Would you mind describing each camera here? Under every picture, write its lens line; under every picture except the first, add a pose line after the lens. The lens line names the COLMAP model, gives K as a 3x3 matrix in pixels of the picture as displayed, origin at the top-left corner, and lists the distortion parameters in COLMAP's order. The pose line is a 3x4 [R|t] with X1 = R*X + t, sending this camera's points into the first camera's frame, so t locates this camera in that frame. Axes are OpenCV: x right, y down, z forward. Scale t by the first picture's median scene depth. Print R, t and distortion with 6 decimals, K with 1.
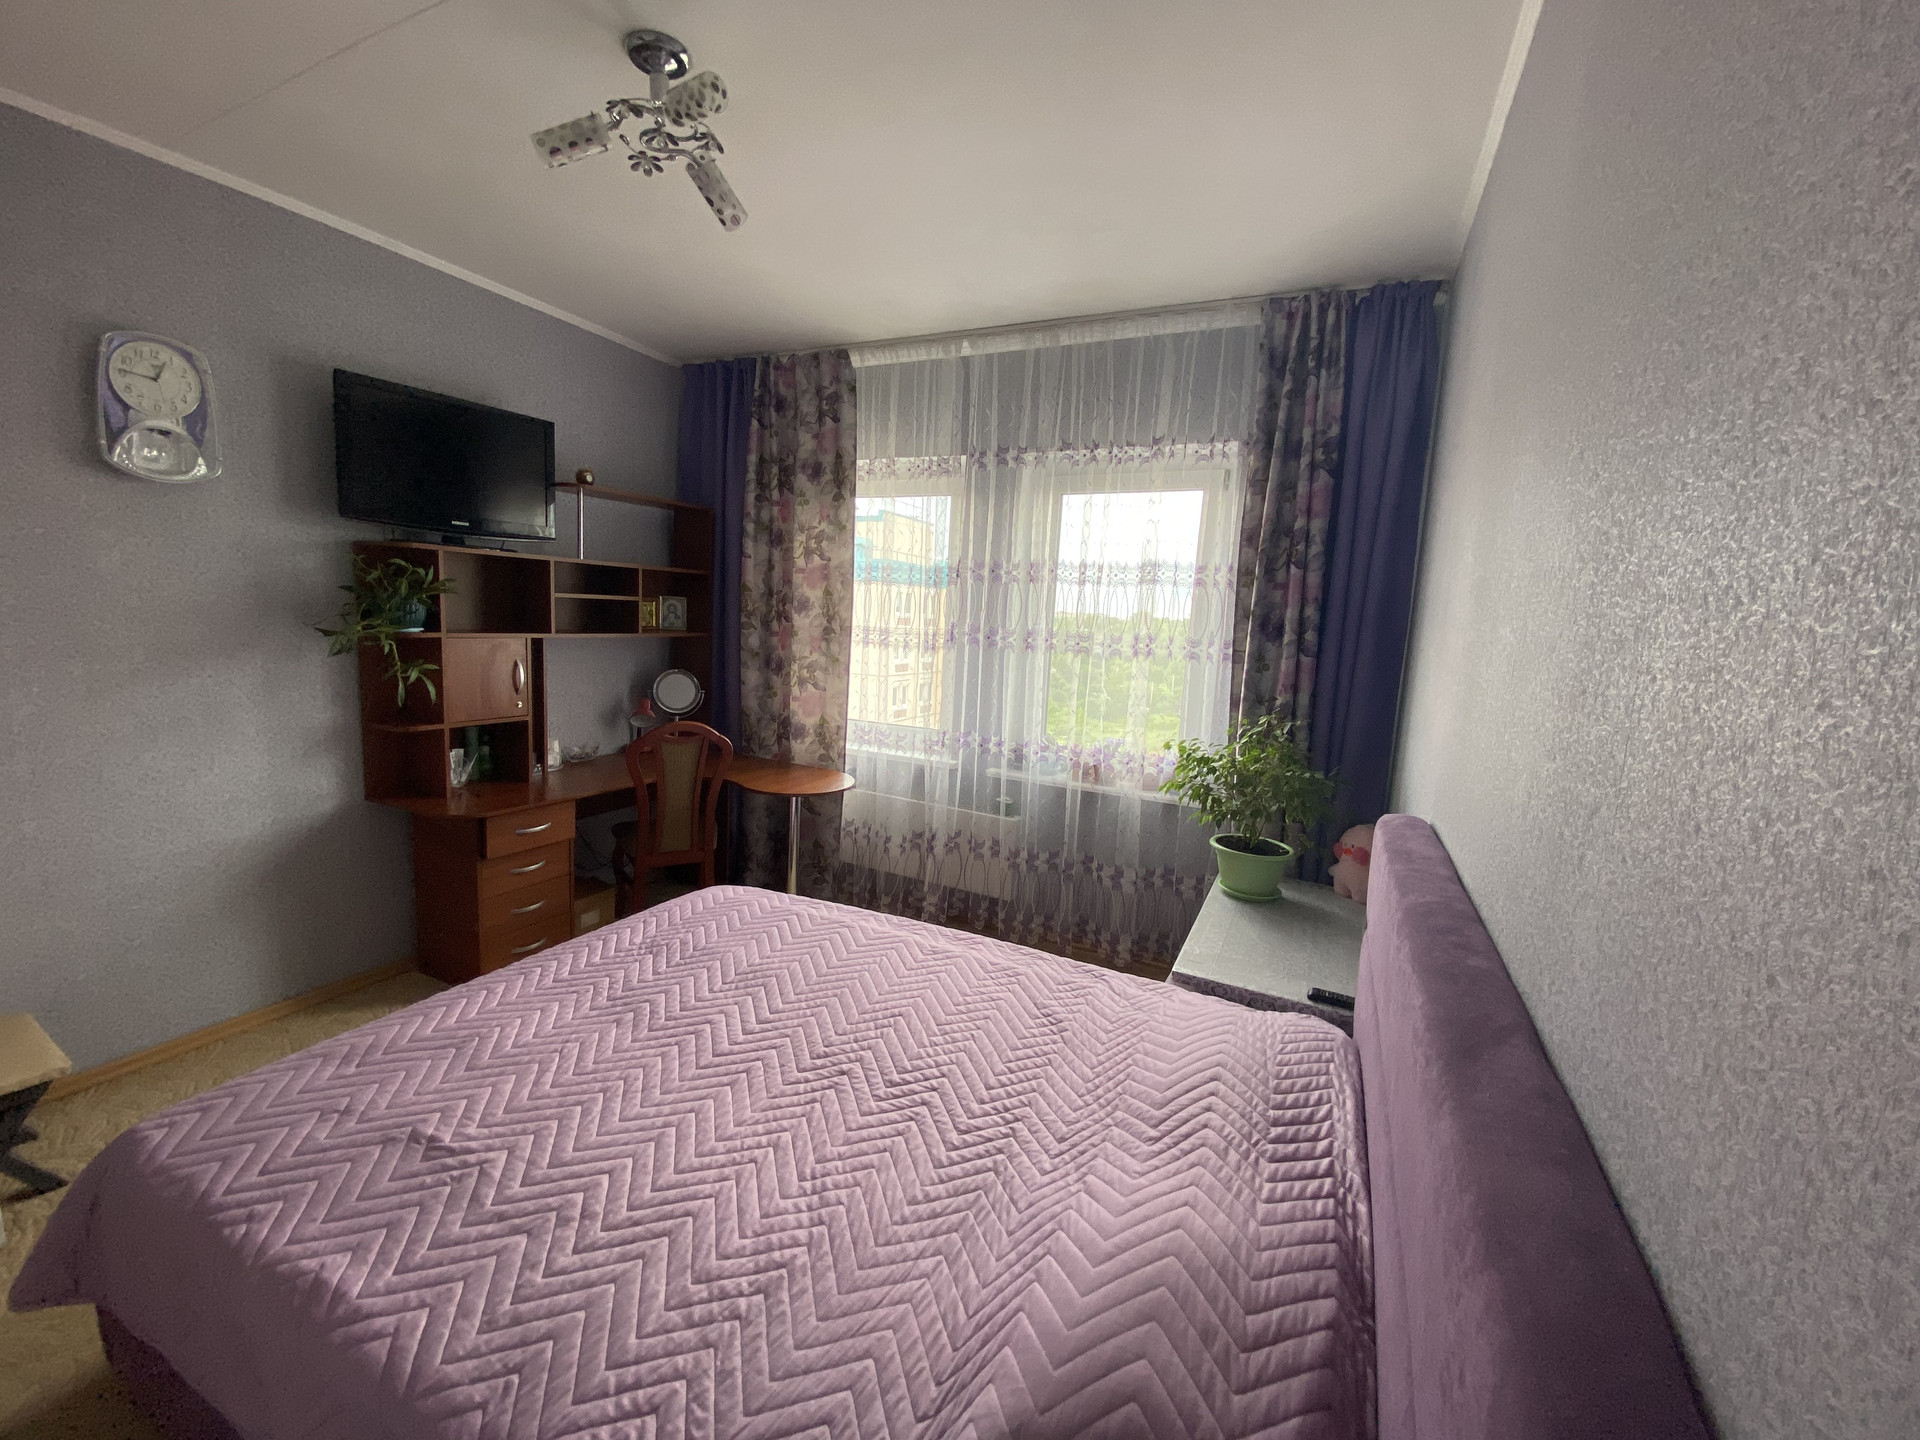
lens RADIAL K [[769.7, 0, 949.7], [0, 769.7, 715.7], [0, 0, 1]] dist [0.029114, -0.025181]
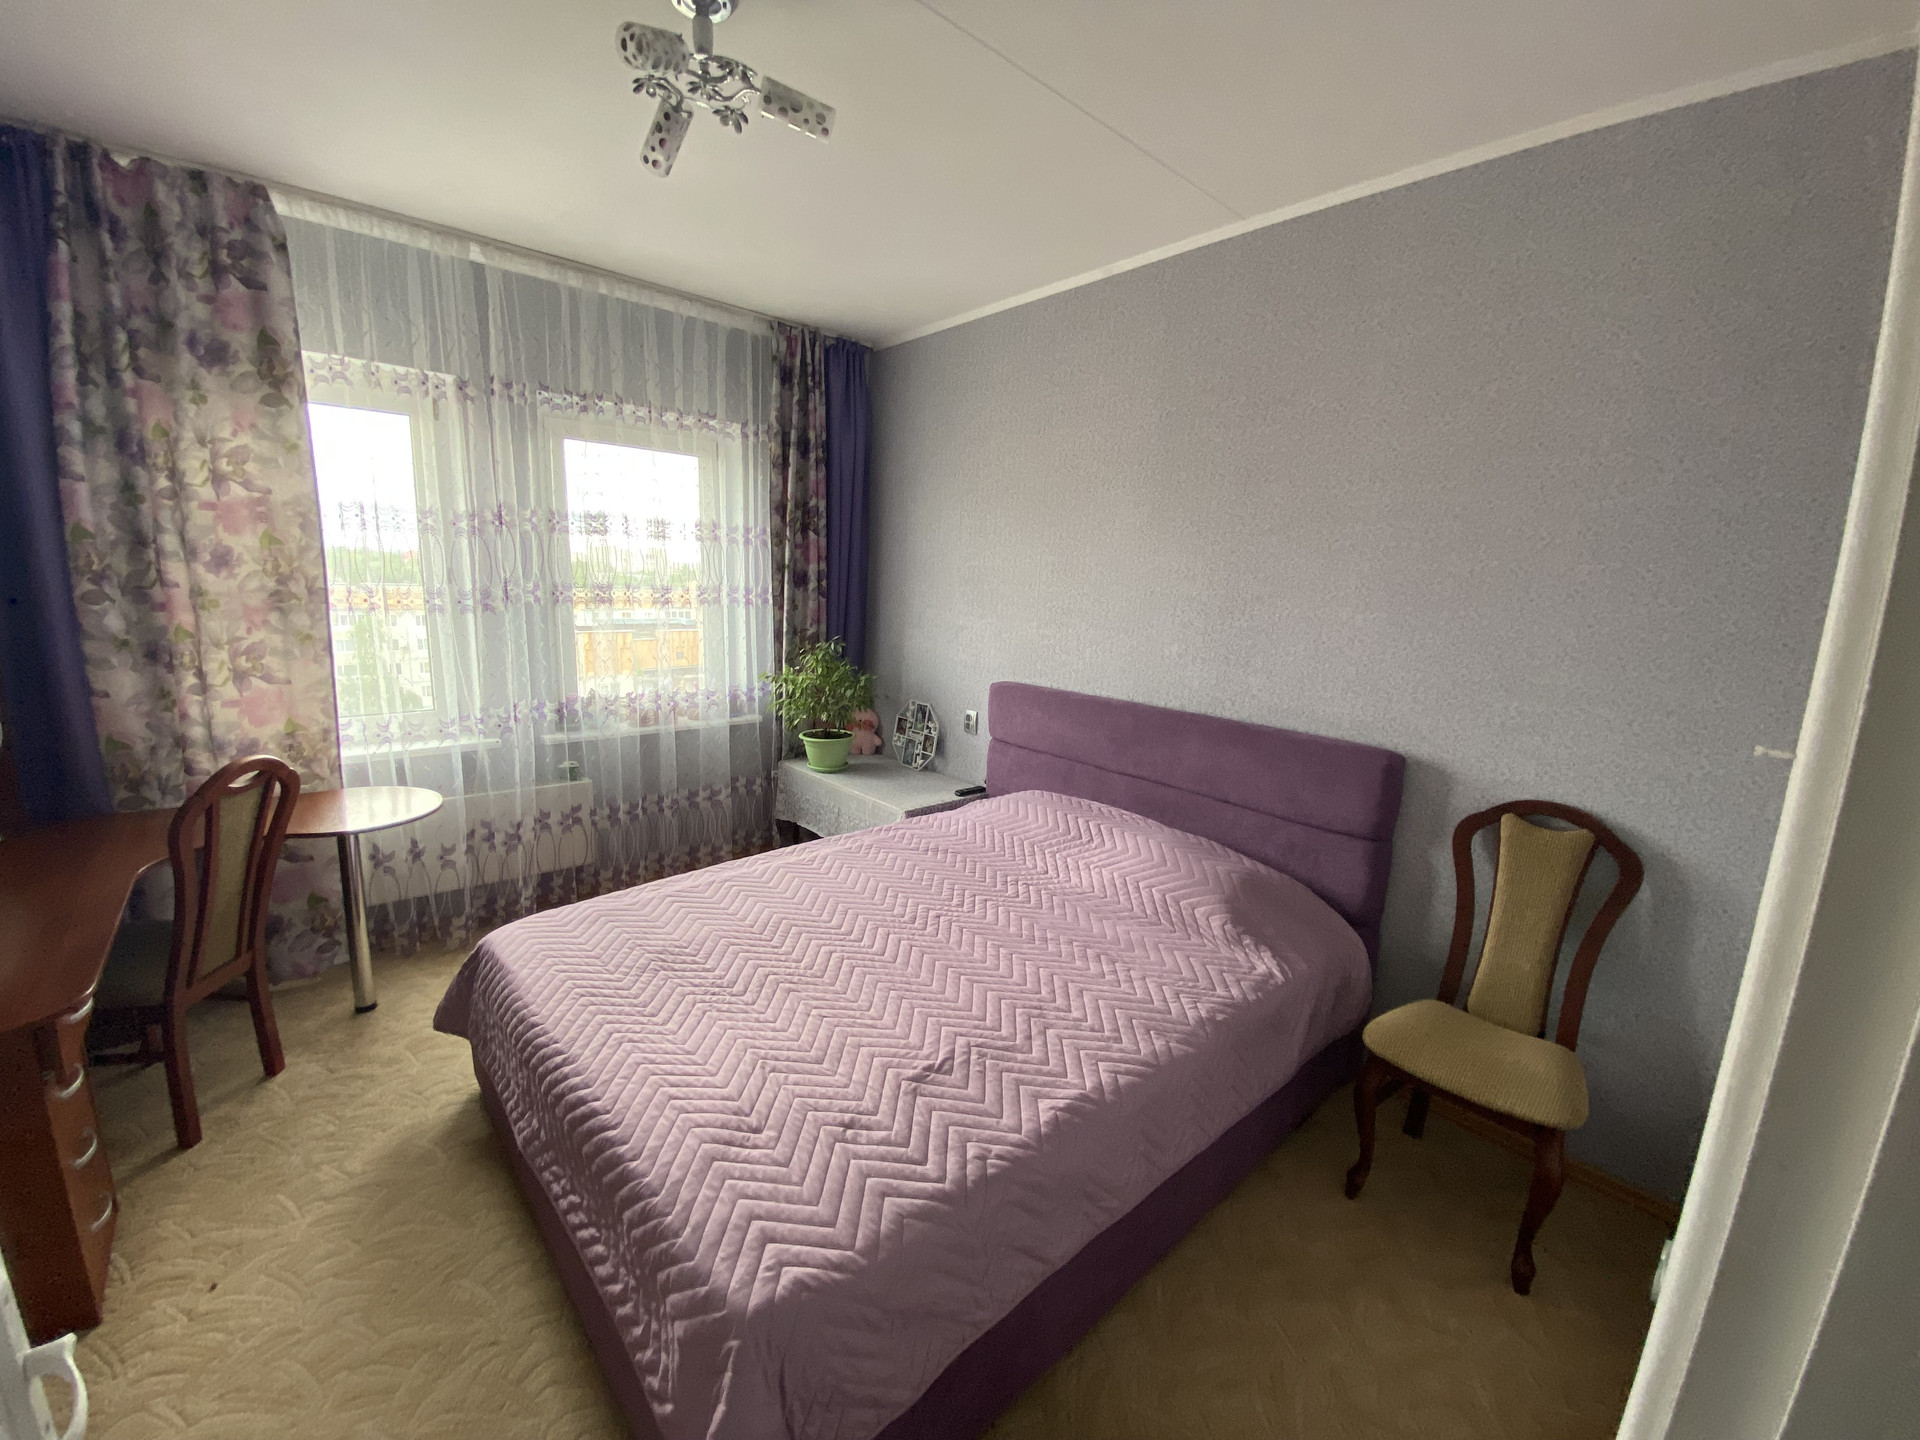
lens RADIAL K [[769.7, 0, 949.7], [0, 769.7, 715.7], [0, 0, 1]] dist [0.029114, -0.025181]
pose [[0.382684, -0.197005, 0.902631, -0.599881], [0.107805, 0.979848, 0.168153, -0.060099], [-0.917568, 0.032959, 0.396210, 0.185783]]
